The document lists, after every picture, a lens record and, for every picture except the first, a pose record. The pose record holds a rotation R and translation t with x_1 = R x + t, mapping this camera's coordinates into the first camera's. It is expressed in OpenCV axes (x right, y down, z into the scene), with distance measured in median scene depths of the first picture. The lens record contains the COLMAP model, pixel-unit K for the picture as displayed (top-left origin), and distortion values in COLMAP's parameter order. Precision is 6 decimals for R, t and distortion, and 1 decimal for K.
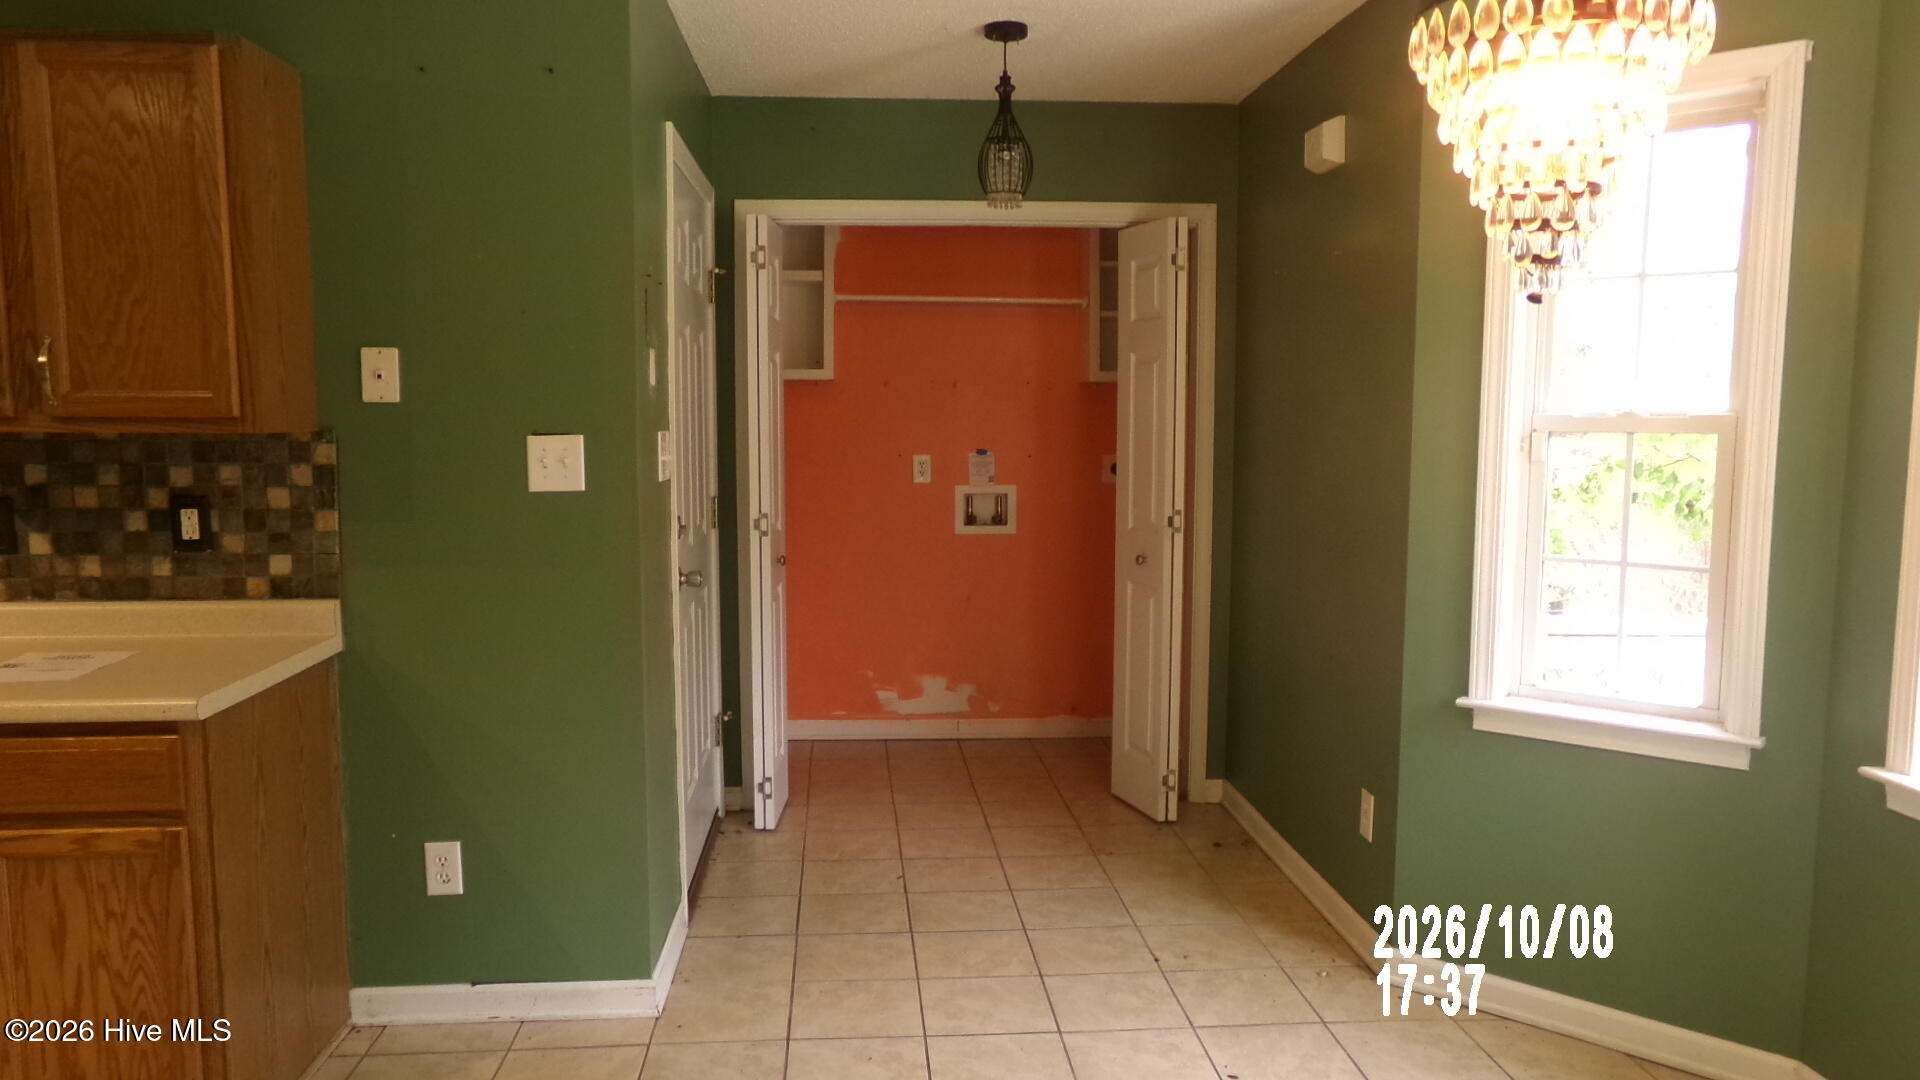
lens RADIAL K [[1373.6, 0, 956.0], [0, 1373.6, 549.6], [0, 0, 1]] dist [-0.087279, 0.185180]
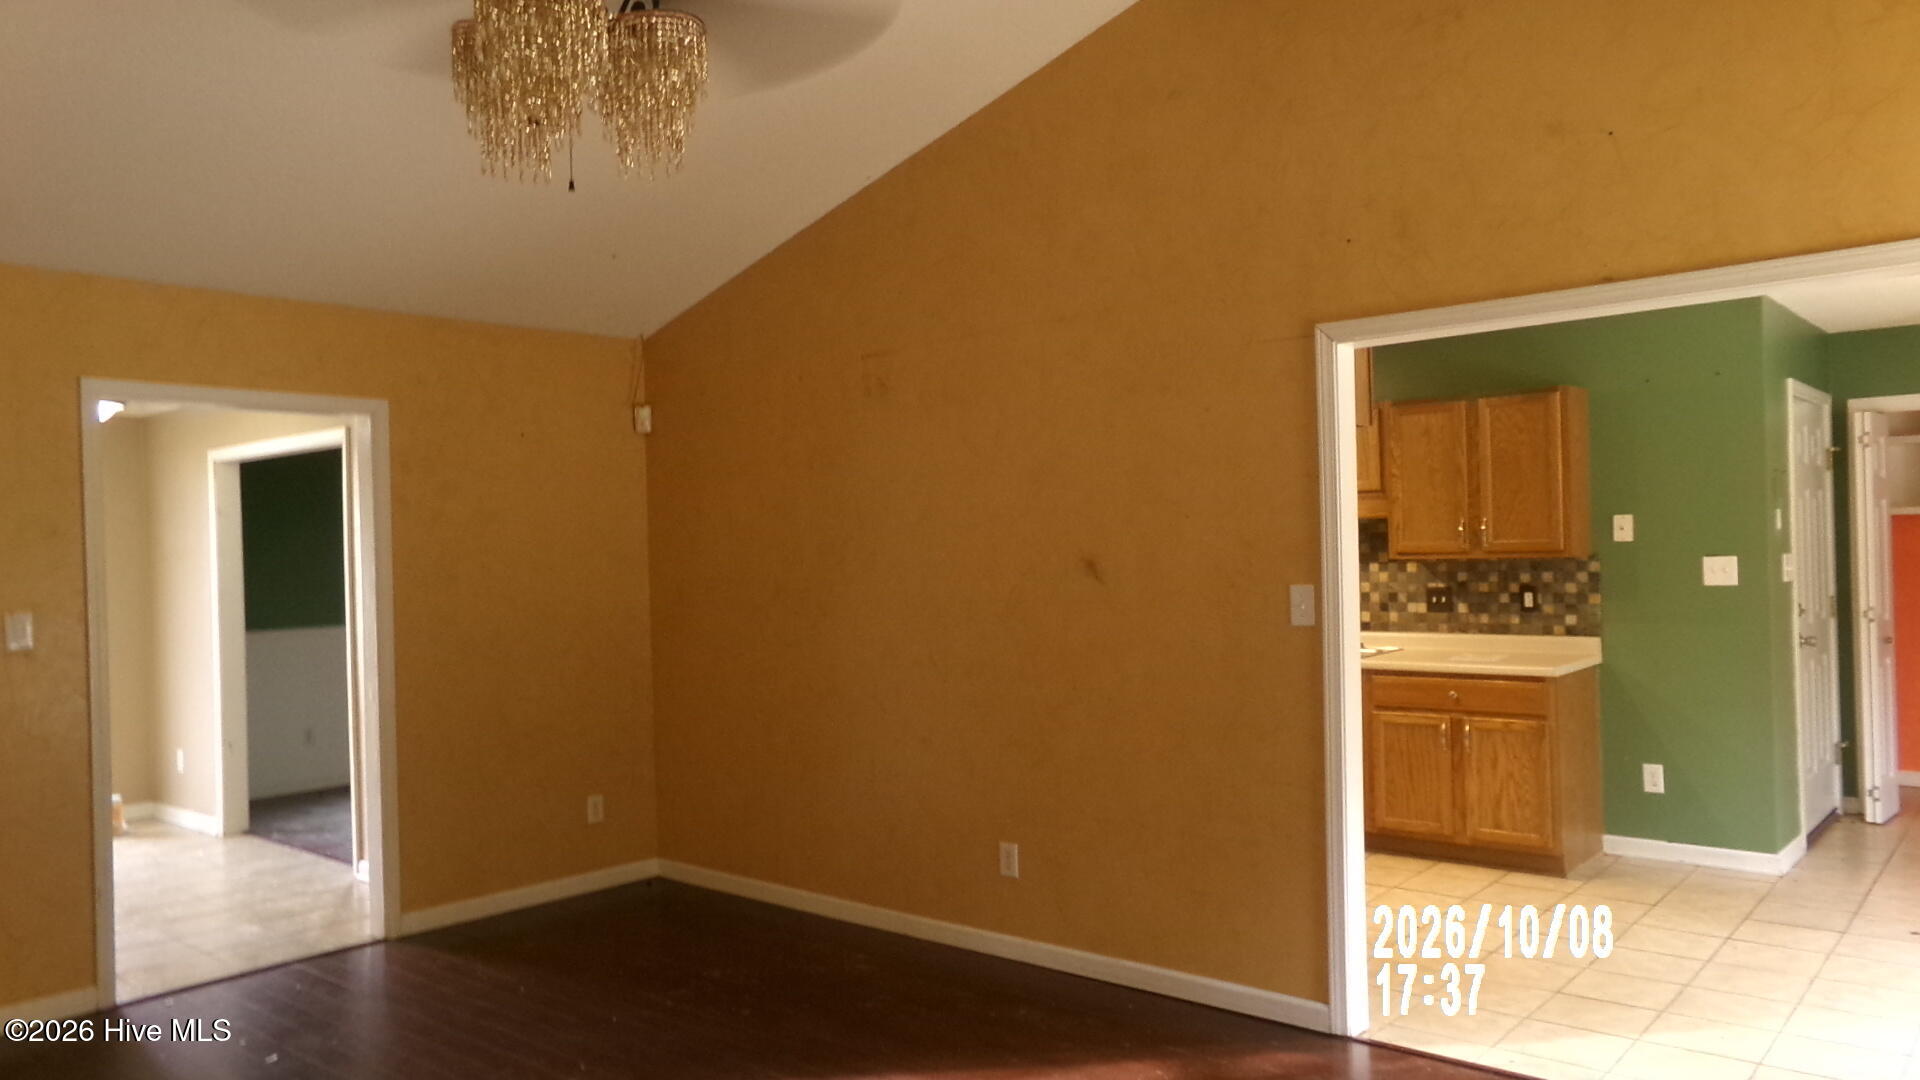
lens RADIAL K [[1309.0, 0, 960.0], [0, 1309.0, 540.0], [0, 0, 1]] dist [-0.003480, 0.024042]
pose [[0.700964, -0.021061, -0.712886, 0.220072], [-0.048891, 0.995793, -0.077492, 0.071037], [0.711519, 0.089173, 0.696986, -0.843523]]
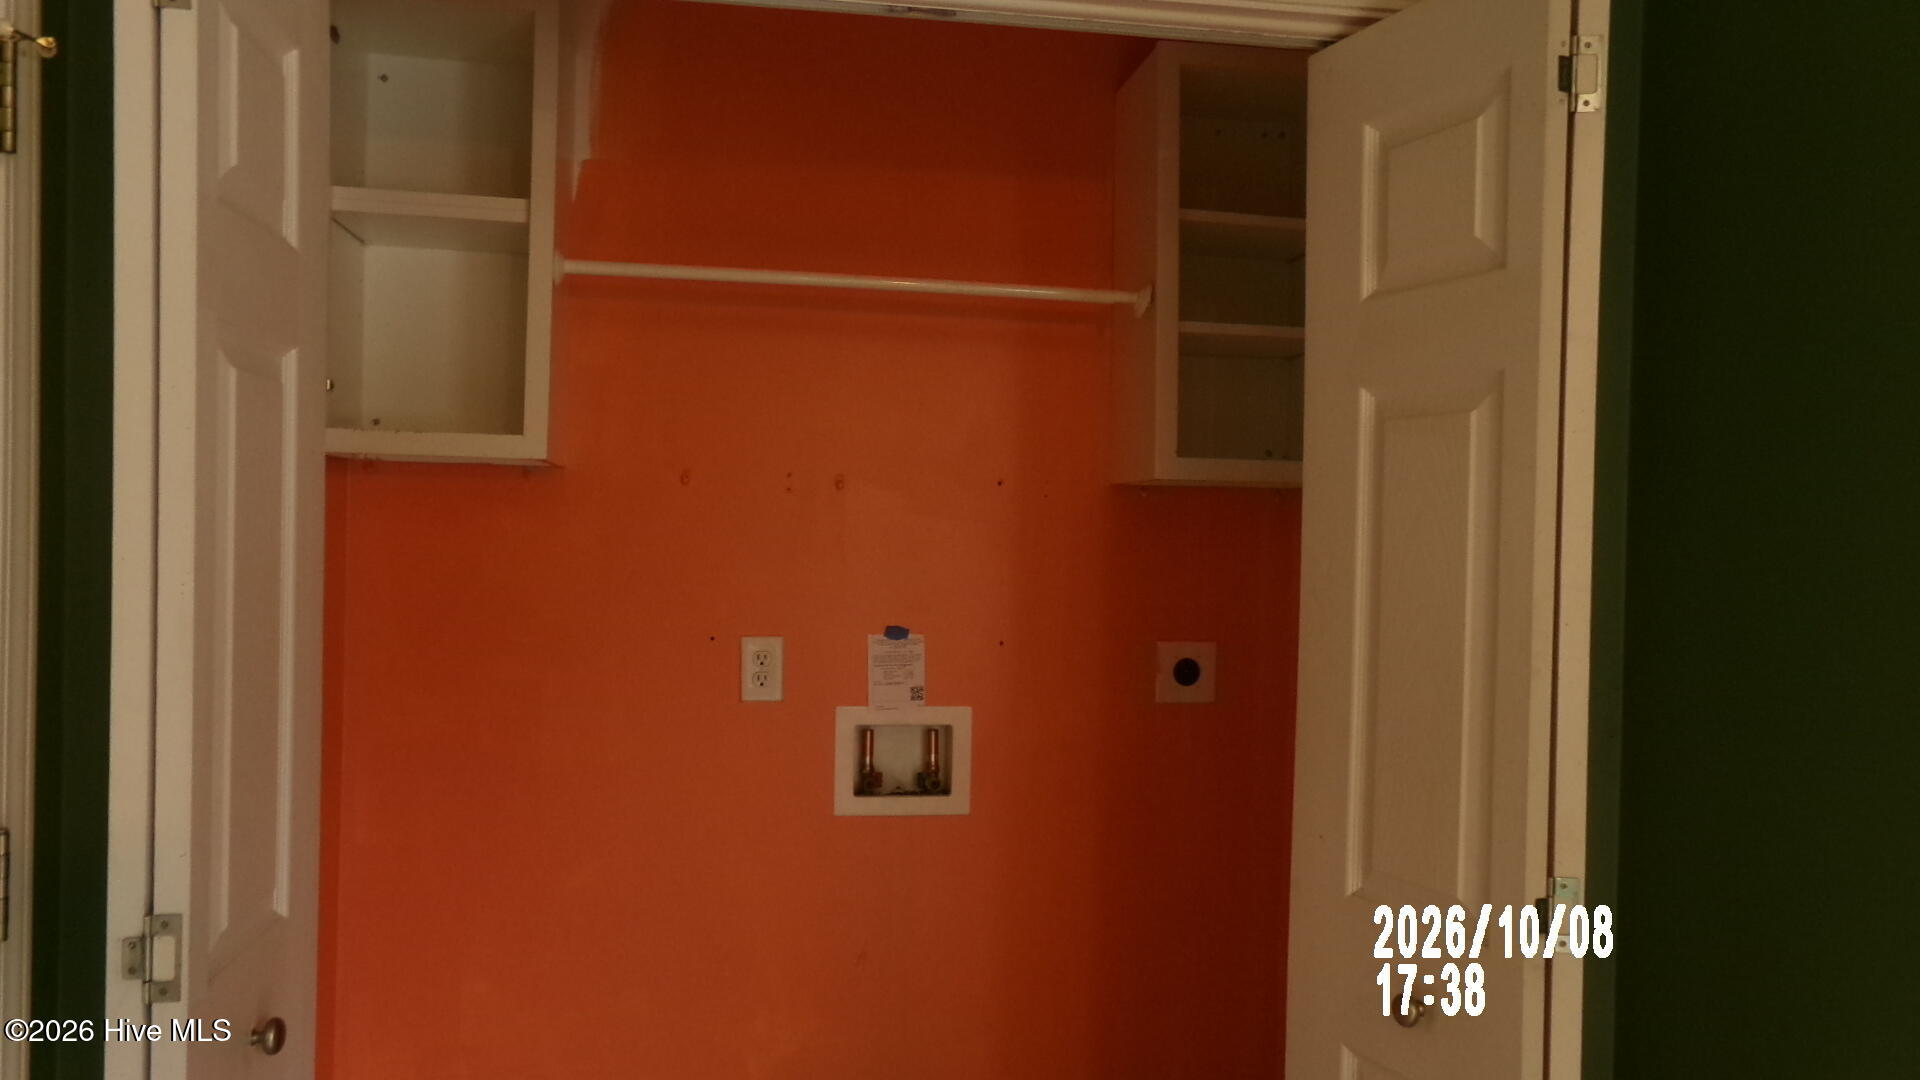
lens RADIAL K [[1373.6, 0, 956.0], [0, 1373.6, 549.6], [0, 0, 1]] dist [-0.087279, 0.185180]
pose [[0.992816, 0.014938, 0.118714, -0.023438], [-0.003865, 0.995663, -0.092957, -0.084663], [-0.119588, 0.091831, 0.988568, 0.826422]]
